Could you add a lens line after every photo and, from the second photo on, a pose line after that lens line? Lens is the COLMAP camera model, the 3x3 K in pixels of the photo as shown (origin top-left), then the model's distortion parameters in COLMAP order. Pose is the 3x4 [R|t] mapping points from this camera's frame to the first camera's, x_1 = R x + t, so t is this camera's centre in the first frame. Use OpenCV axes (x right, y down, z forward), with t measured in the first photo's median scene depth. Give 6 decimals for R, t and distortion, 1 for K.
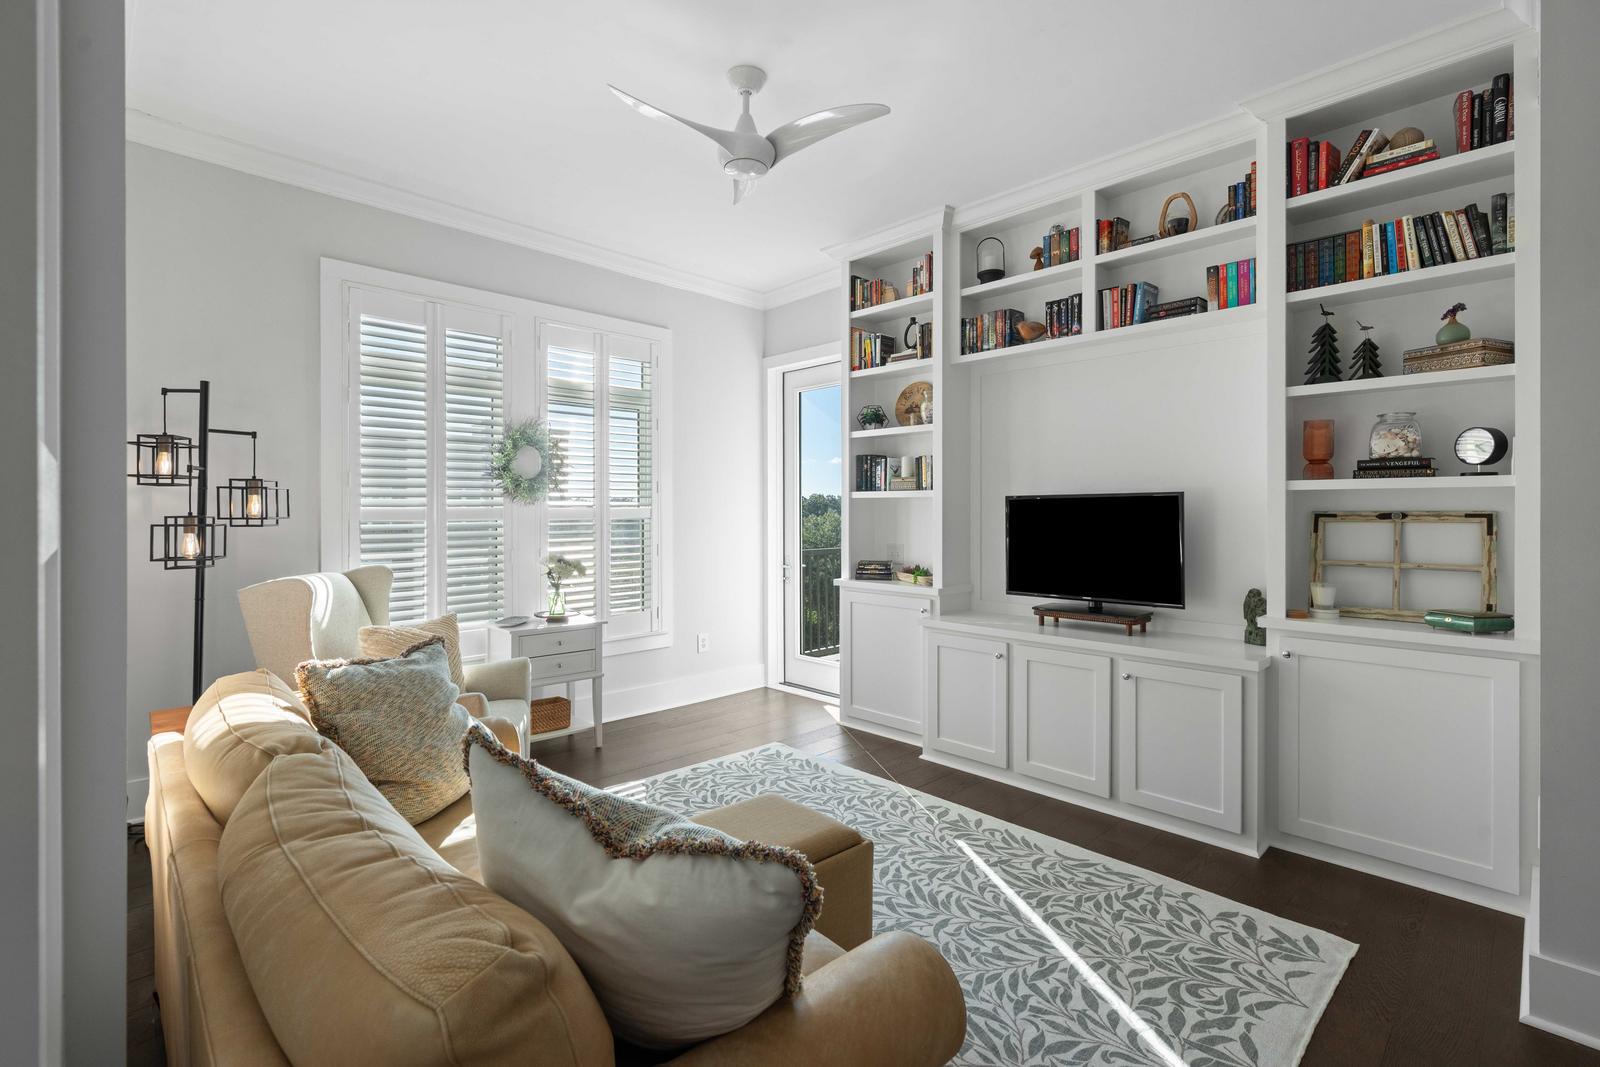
lens RADIAL K [[761.3, 0, 793.0], [0, 761.3, 512.4], [0, 0, 1]] dist [-0.000204, 0.000001]
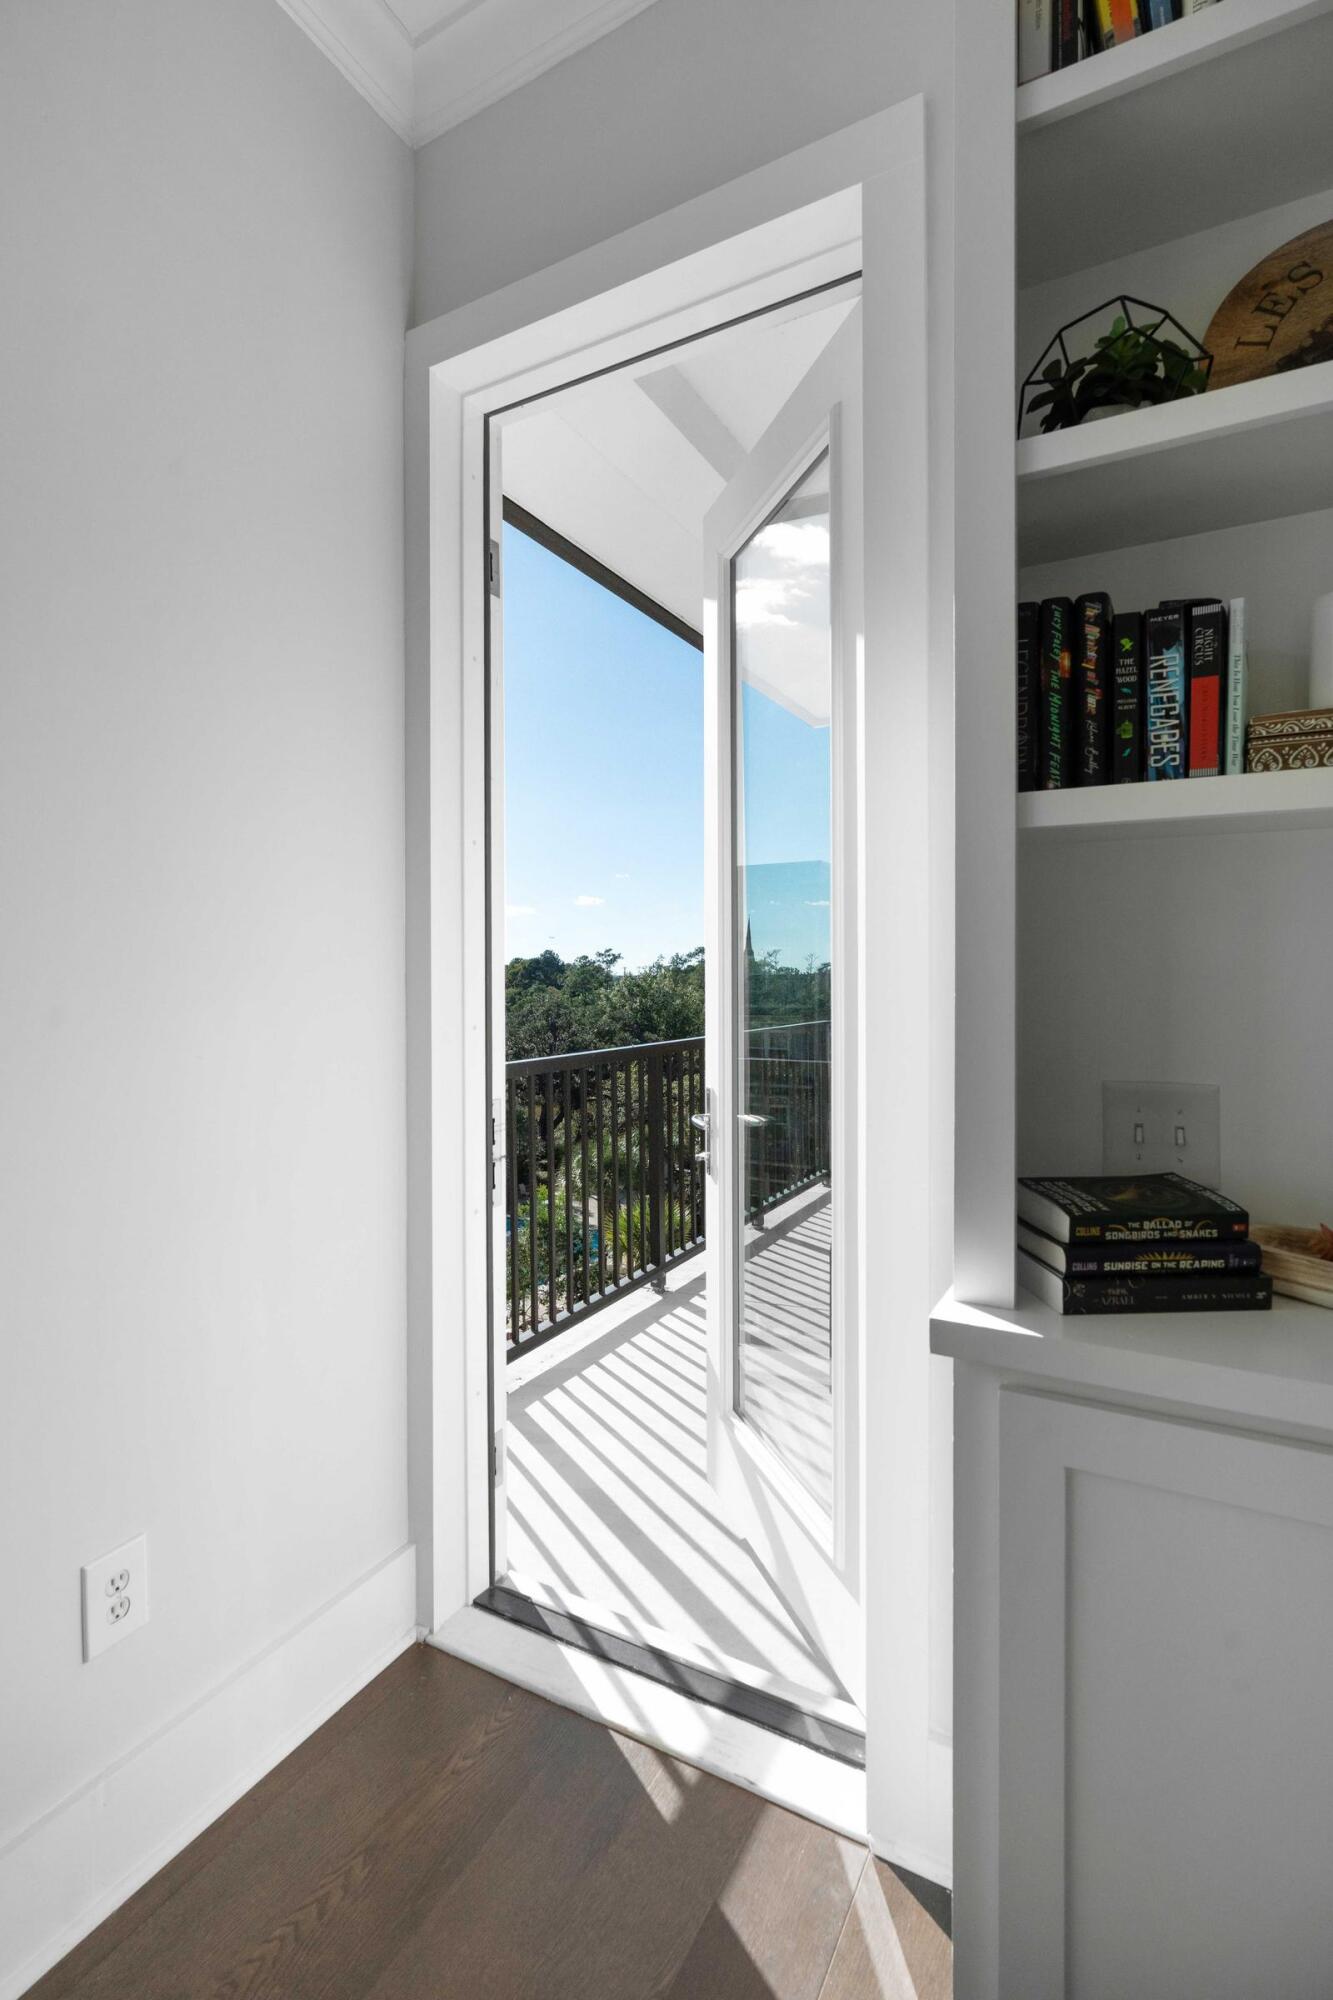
lens RADIAL K [[951.6, 0, 666.5], [0, 951.6, 1000.0], [0, 0, 1]] dist [-0.000204, 0.000001]
pose [[0.961958, -0.005037, 0.273150, -0.075067], [0.001335, 0.999905, 0.013736, 0.023638], [-0.273194, -0.012849, 0.961873, 1.138291]]
